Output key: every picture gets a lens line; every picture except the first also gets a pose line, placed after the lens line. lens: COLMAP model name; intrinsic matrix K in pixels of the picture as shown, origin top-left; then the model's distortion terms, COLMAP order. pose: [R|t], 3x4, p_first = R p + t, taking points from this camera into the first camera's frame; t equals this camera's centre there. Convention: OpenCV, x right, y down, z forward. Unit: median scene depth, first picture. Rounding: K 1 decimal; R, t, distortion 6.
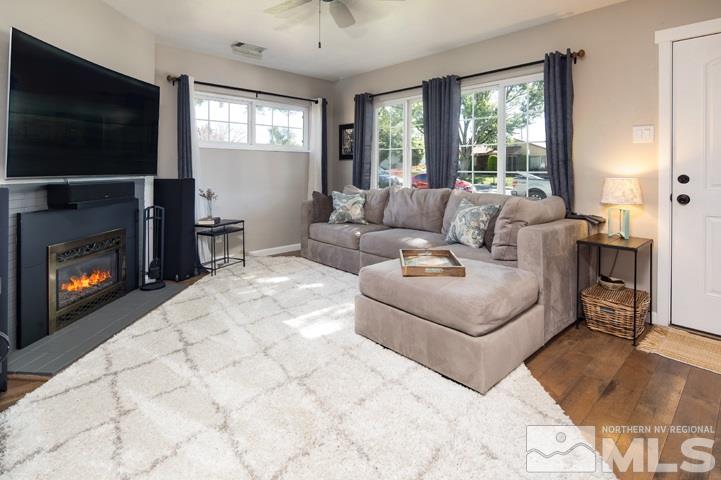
lens RADIAL K [[361.7, 0, 357.5], [0, 361.7, 189.7], [0, 0, 1]] dist [-0.001295, -0.000047]
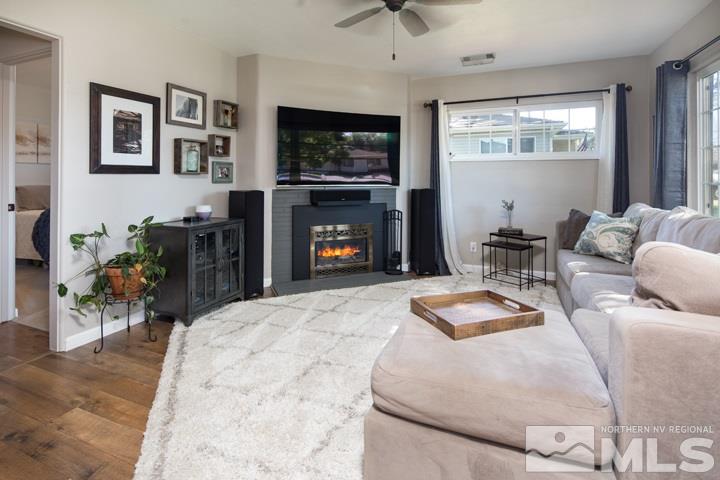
lens RADIAL K [[361.2, 0, 357.0], [0, 361.2, 189.7], [0, 0, 1]] dist [-0.001295, -0.000047]
pose [[0.416597, 0.020722, -0.908855, 0.467327], [-0.053450, 0.998569, -0.001733, -0.013191], [0.907518, 0.049301, 0.417109, 0.304158]]
